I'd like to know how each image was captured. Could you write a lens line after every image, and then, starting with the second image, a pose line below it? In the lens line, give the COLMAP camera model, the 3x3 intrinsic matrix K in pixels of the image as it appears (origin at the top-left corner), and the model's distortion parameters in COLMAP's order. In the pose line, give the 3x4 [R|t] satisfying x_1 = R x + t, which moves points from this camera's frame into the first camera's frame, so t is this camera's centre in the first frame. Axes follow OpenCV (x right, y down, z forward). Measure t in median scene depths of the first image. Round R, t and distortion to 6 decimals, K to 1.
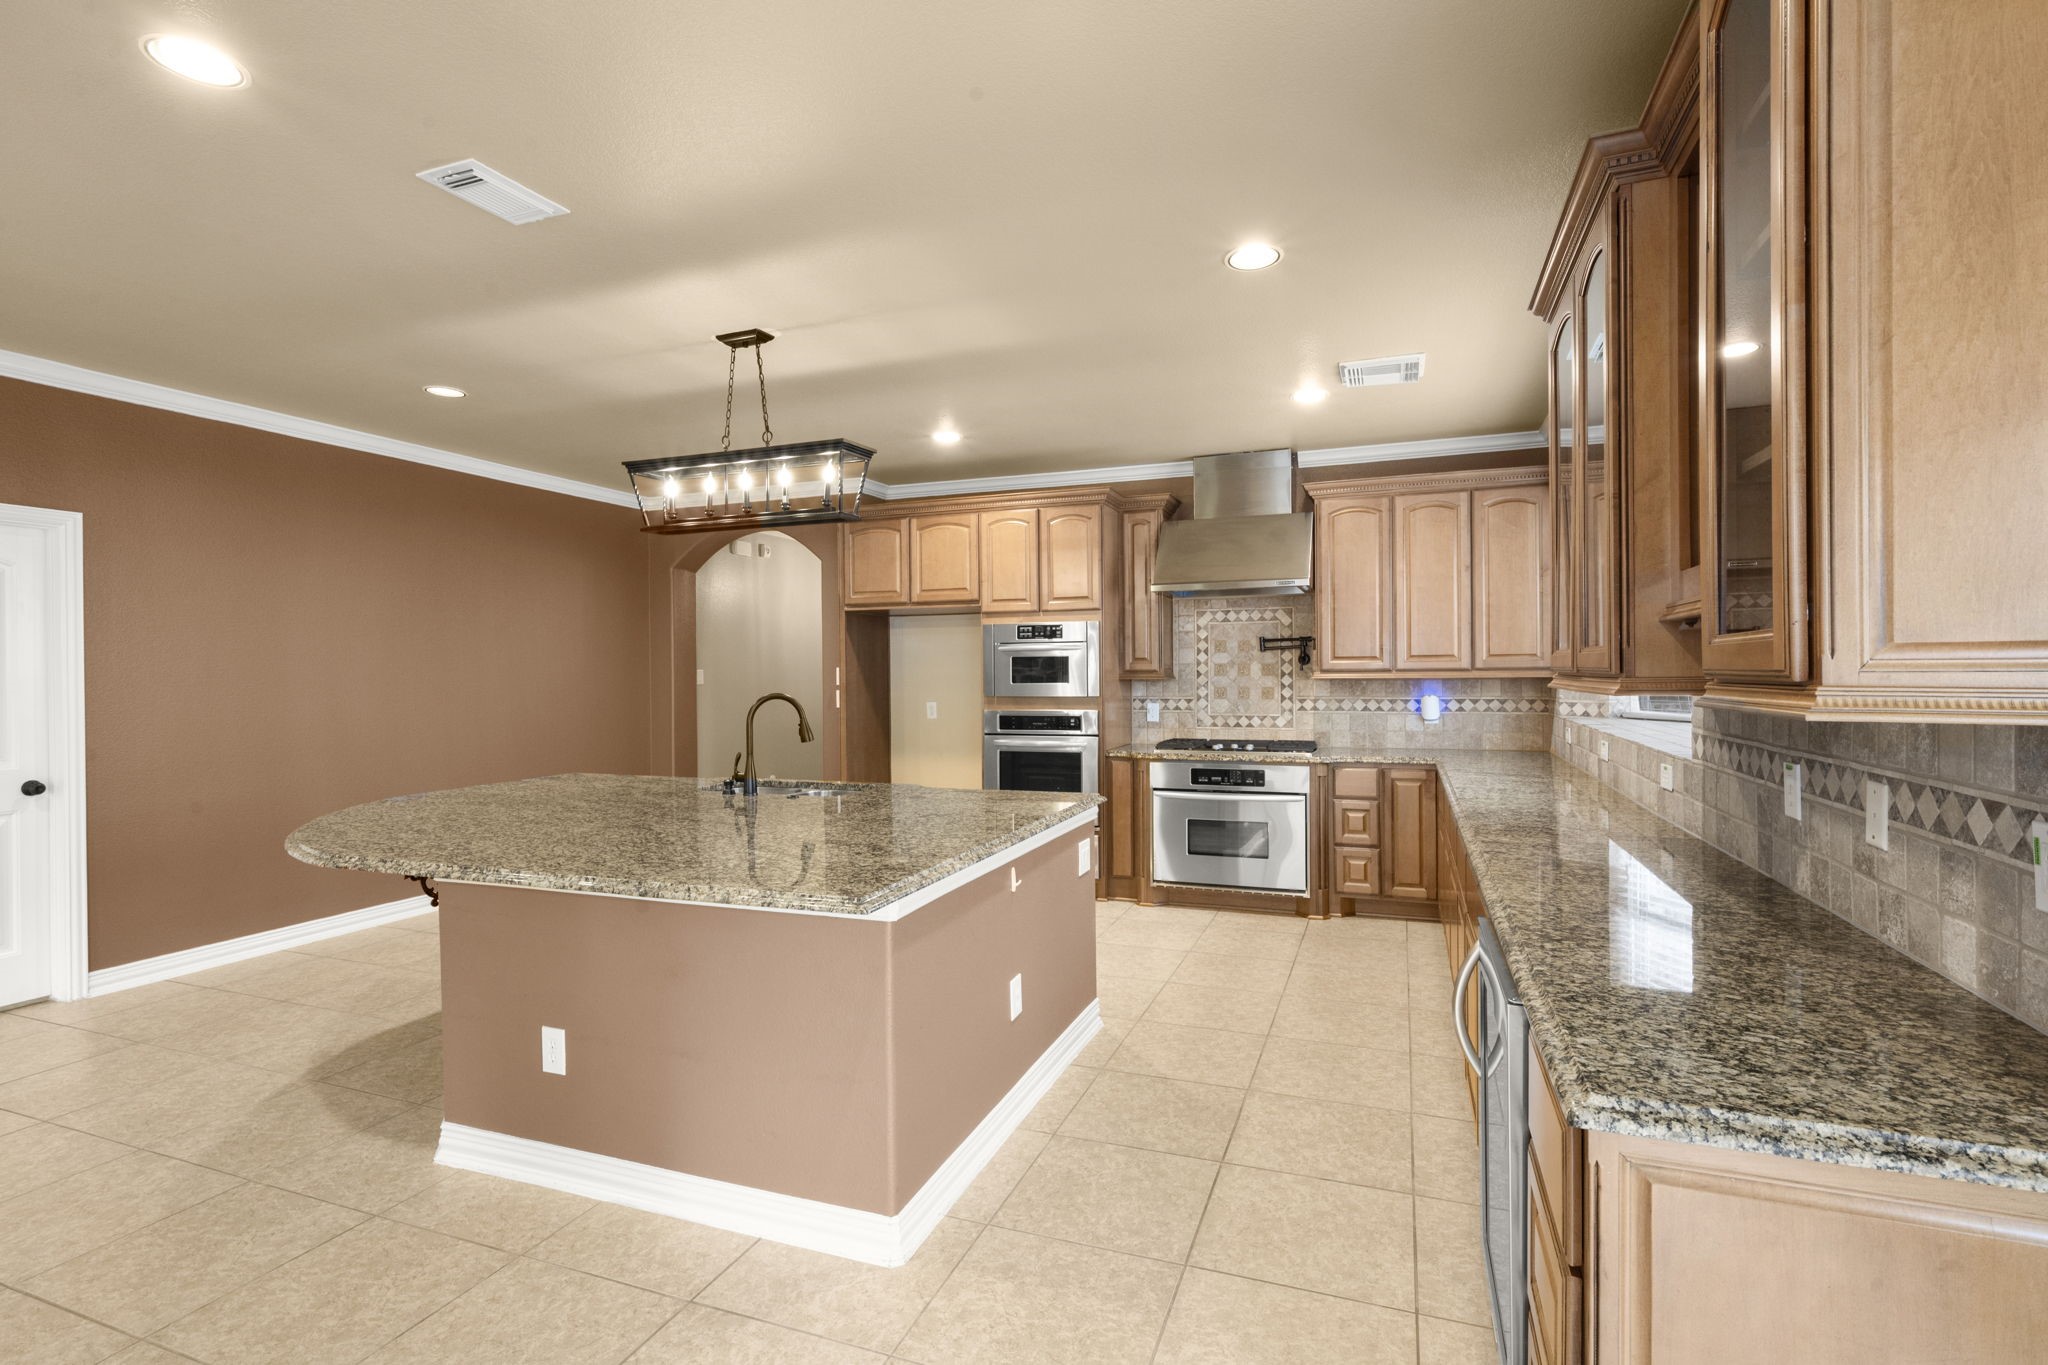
lens RADIAL K [[971.4, 0, 1025.1], [0, 971.4, 674.6], [0, 0, 1]] dist [-0.002360, -0.000494]
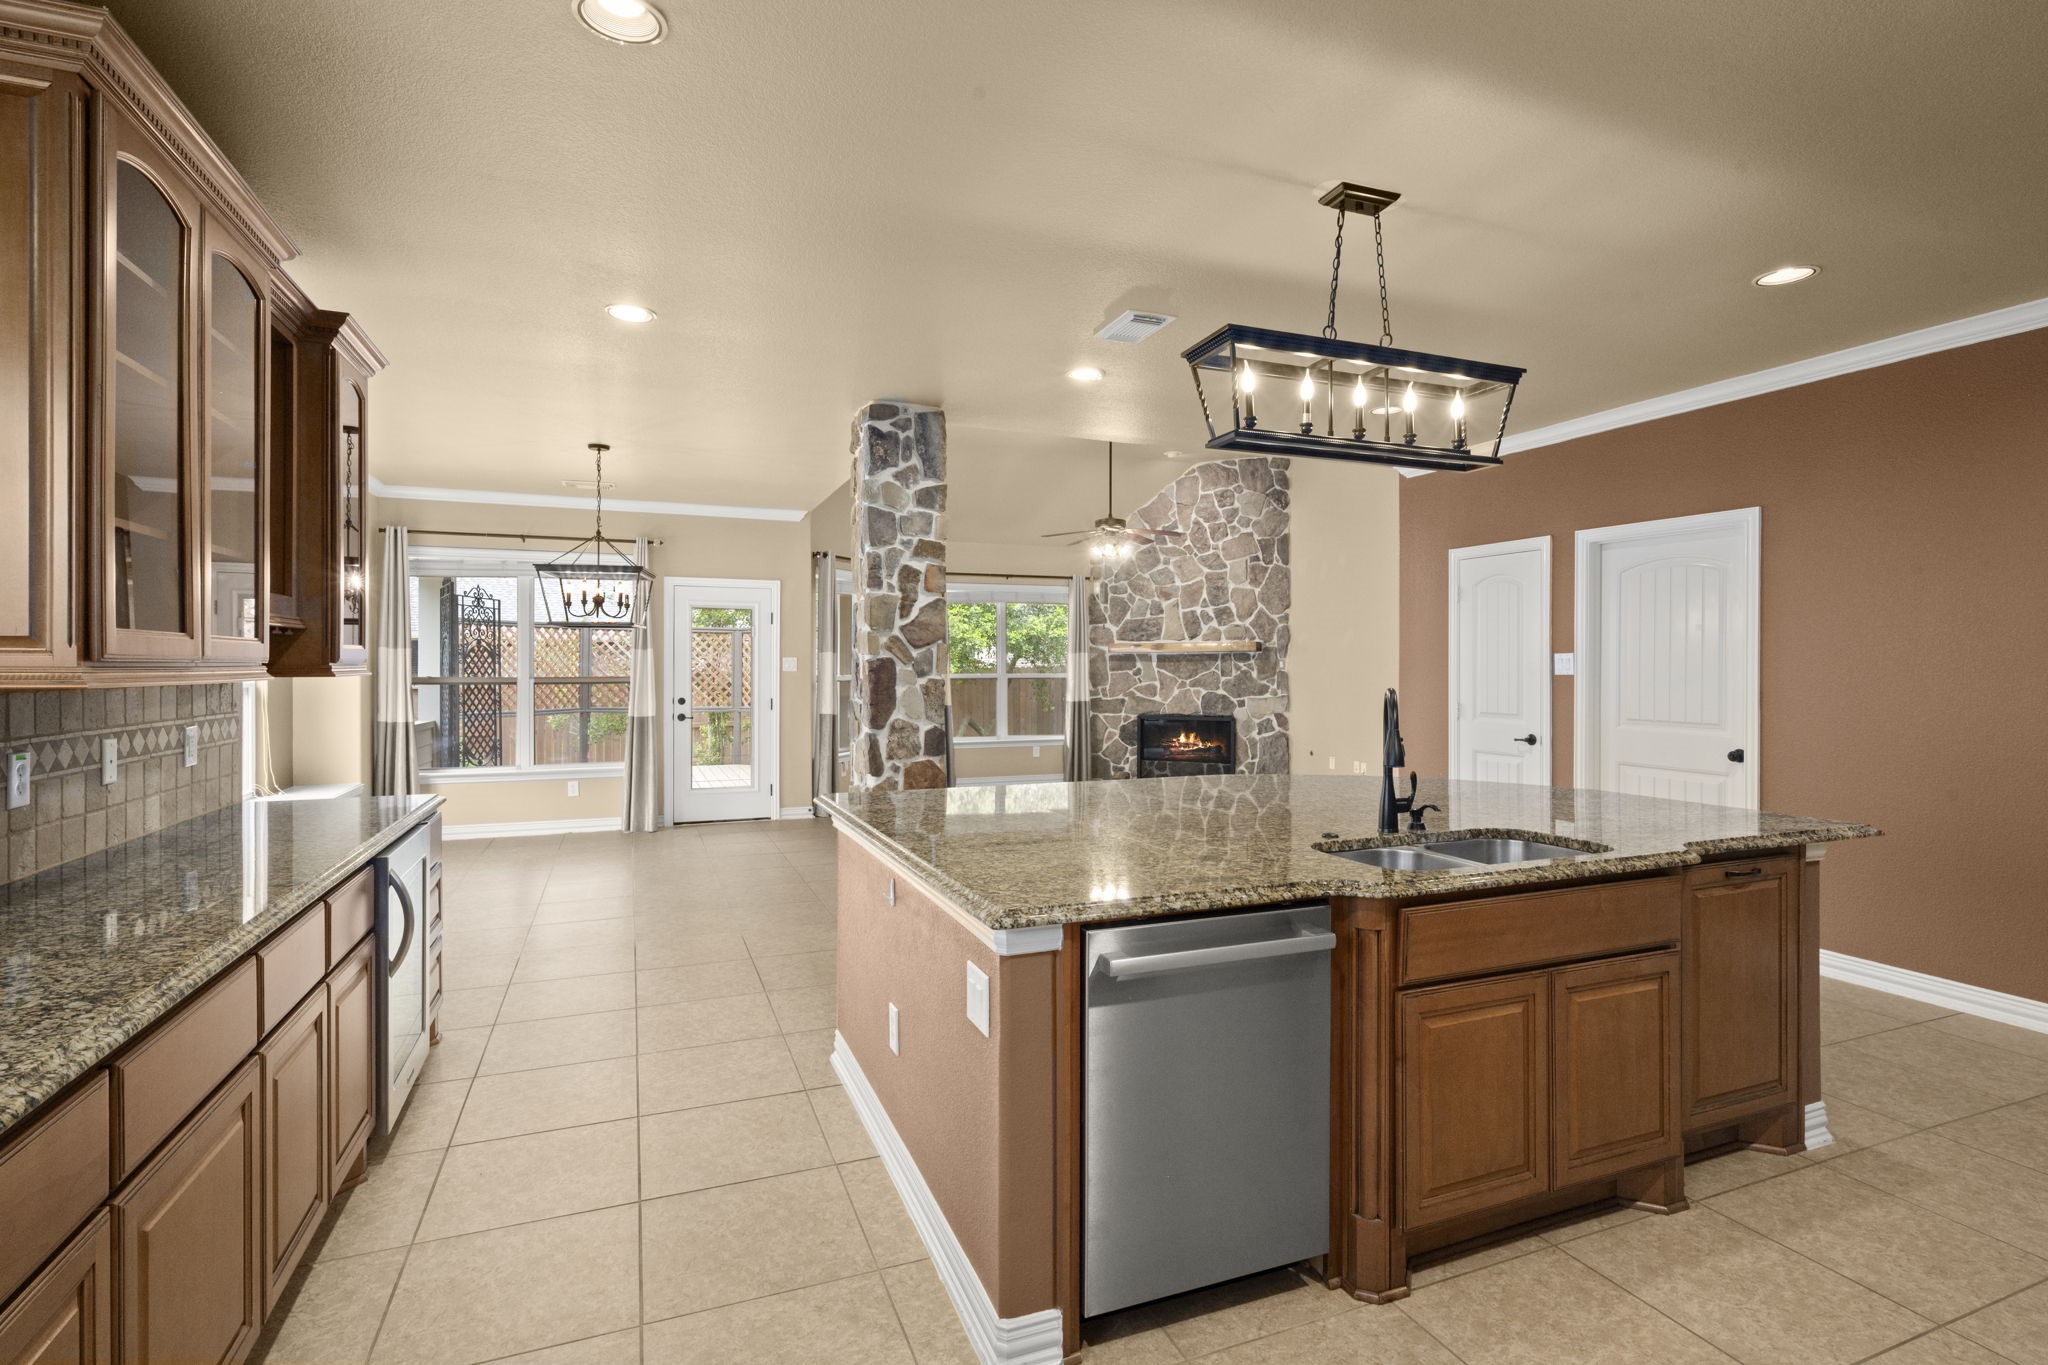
lens RADIAL K [[973.3, 0, 1022.2], [0, 973.3, 668.5], [0, 0, 1]] dist [-0.000963, 0.000212]
pose [[-0.731213, 0.012124, -0.682041, 0.268150], [0.002455, 0.999882, 0.015143, -0.003364], [0.682145, 0.009398, -0.731157, 0.916417]]
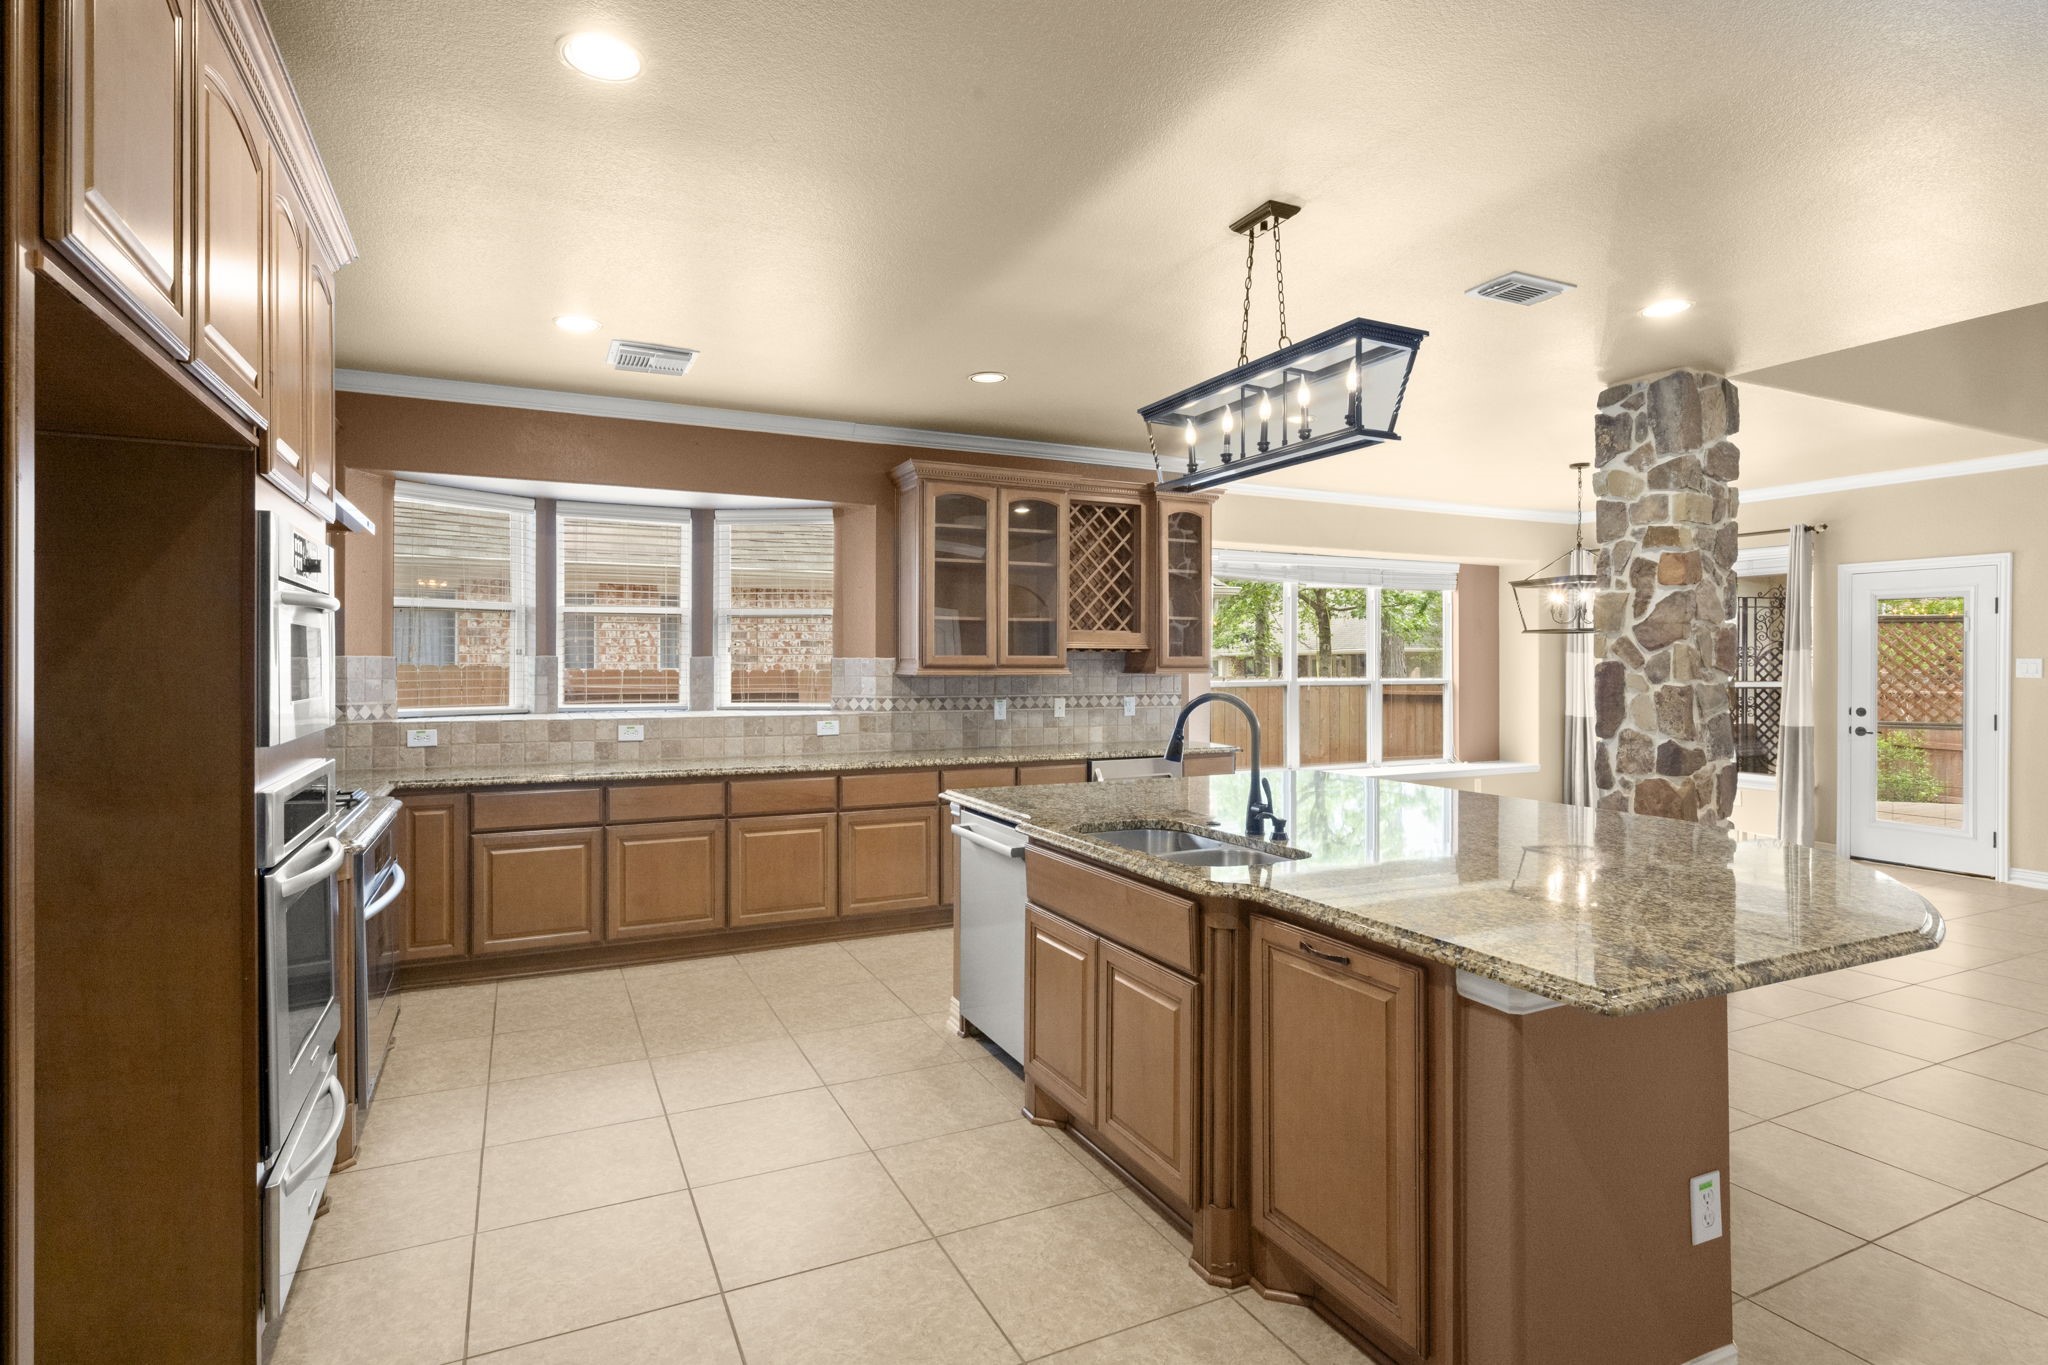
lens RADIAL K [[1035.7, 0, 1027.3], [0, 1035.7, 664.7], [0, 0, 1]] dist [0.000173, 0.000462]
pose [[-0.731712, 0.007690, 0.681570, -0.469493], [0.009619, 0.999953, -0.000956, -0.001250], [-0.681546, 0.005857, -0.731752, 1.152326]]
